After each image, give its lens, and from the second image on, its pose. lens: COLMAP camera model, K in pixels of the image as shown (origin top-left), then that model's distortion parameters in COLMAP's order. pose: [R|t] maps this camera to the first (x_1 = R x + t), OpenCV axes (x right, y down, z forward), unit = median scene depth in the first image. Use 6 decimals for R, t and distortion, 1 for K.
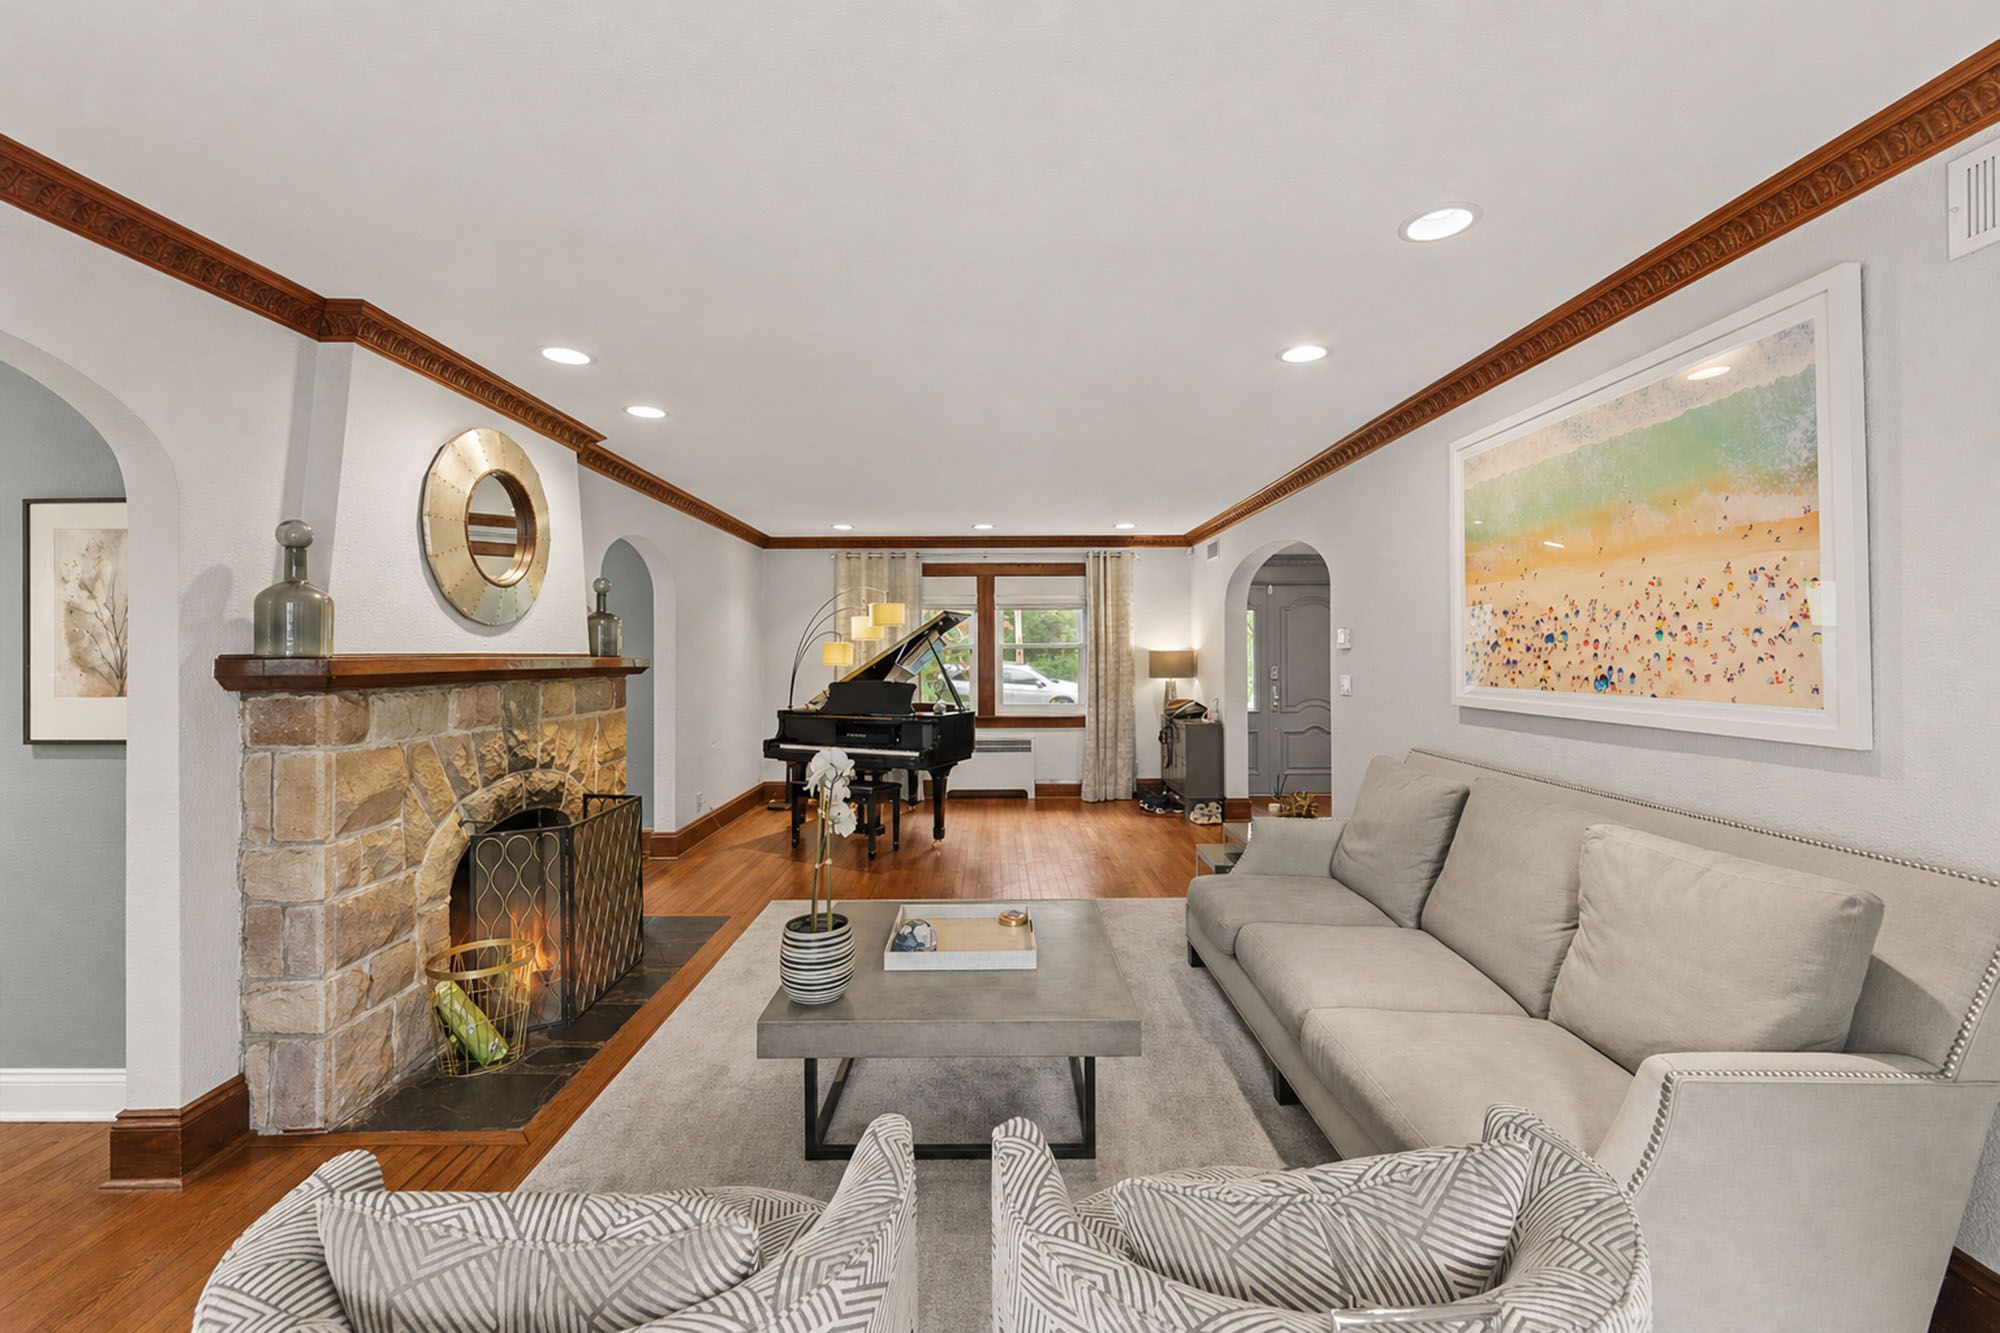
lens RADIAL K [[789.4, 0, 995.0], [0, 789.4, 648.4], [0, 0, 1]] dist [0.000042, -0.001027]
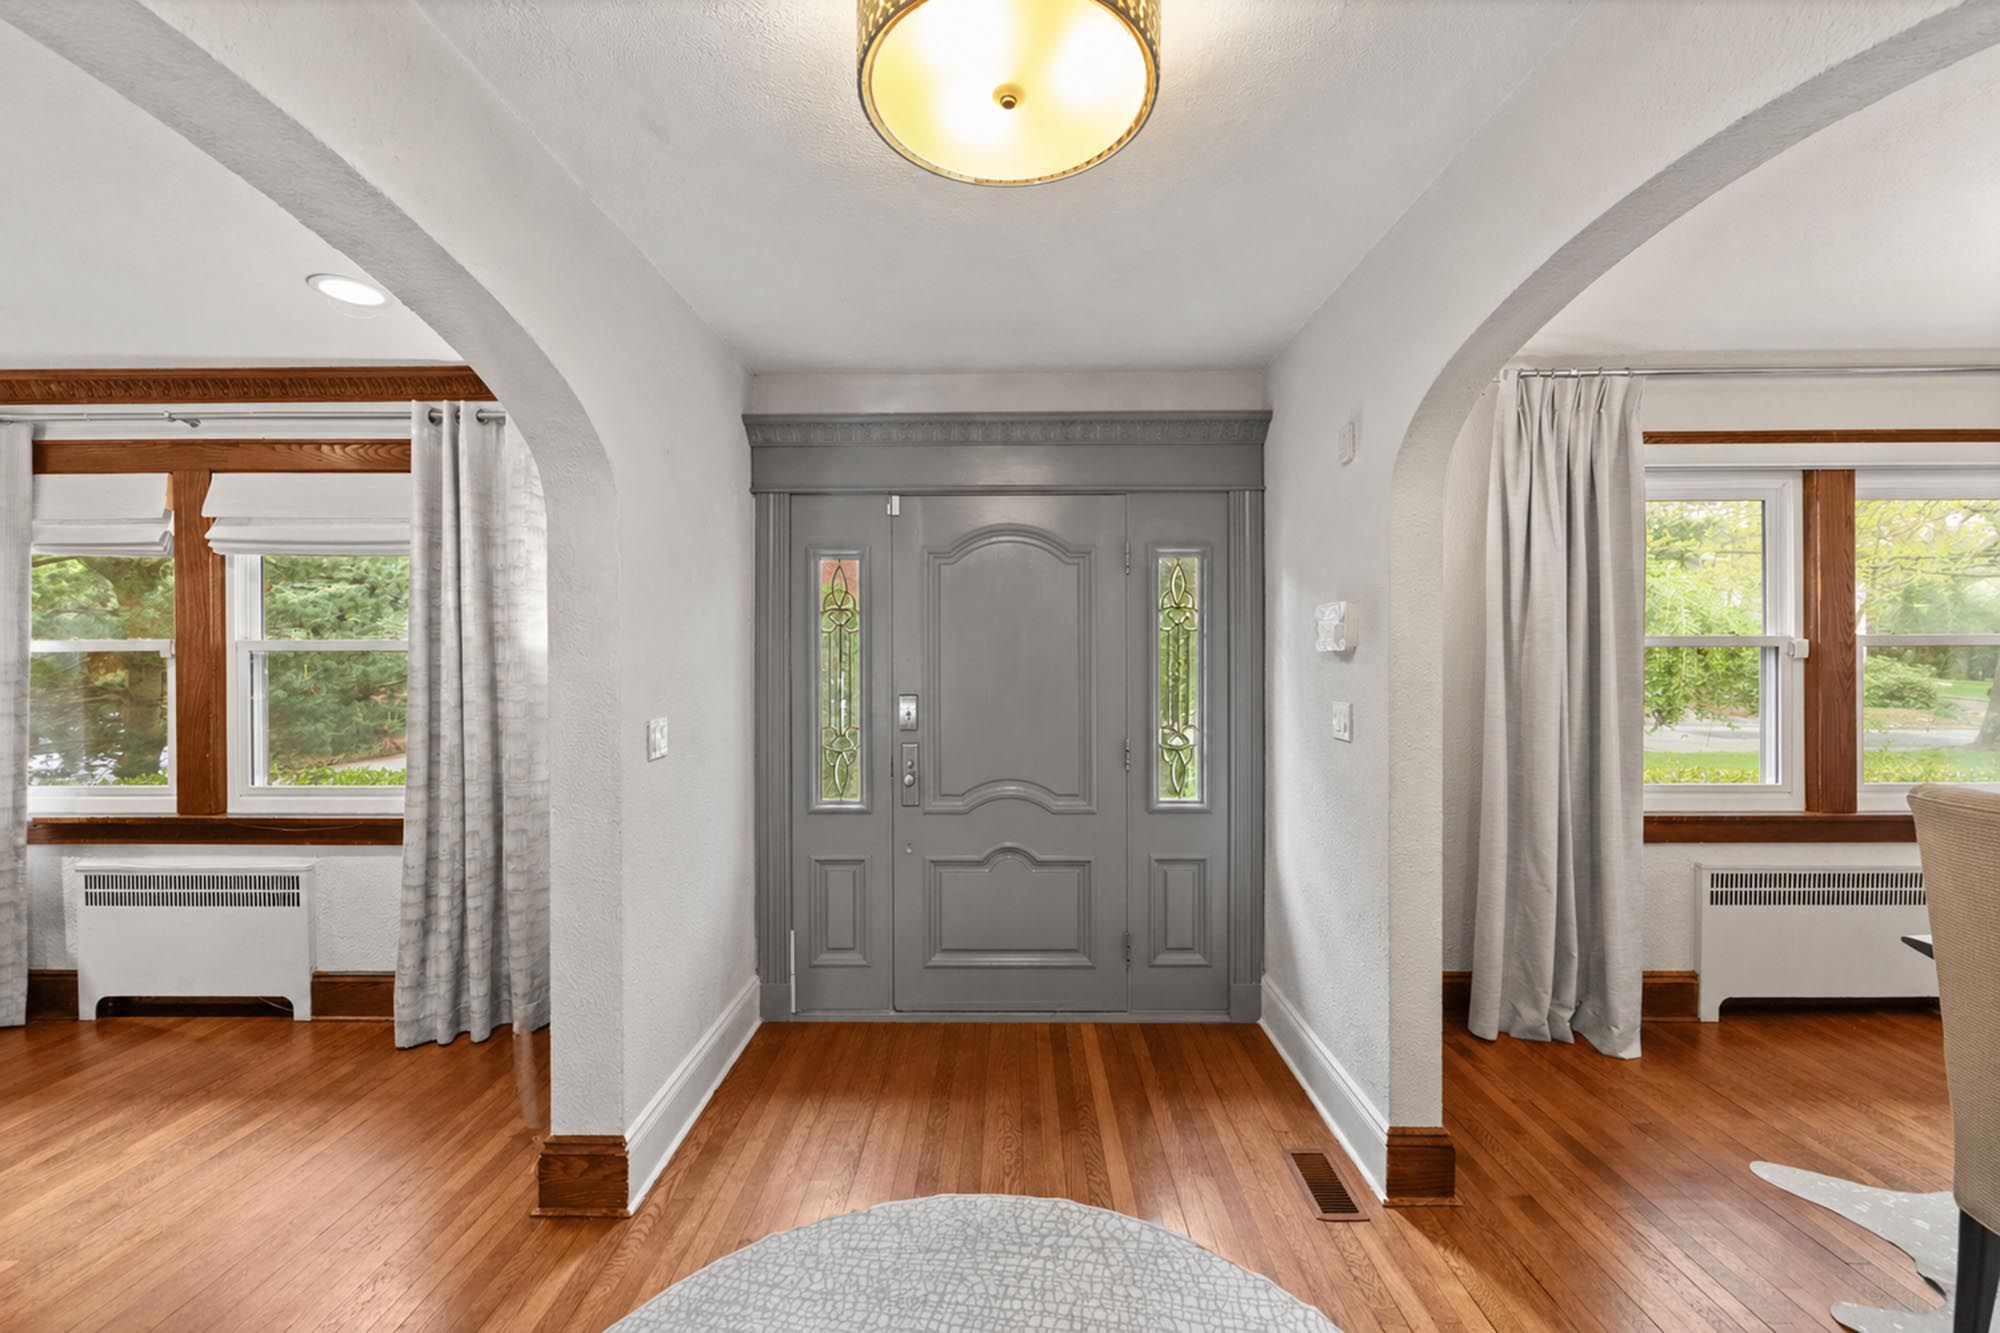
lens RADIAL K [[789.4, 0, 1005.7], [0, 789.4, 663.6], [0, 0, 1]] dist [0.000042, -0.001027]
pose [[0.999911, 0.003772, -0.012780, 0.915756], [-0.003649, 0.999947, 0.009600, 0.002741], [0.012816, -0.009552, 0.999872, 1.325593]]
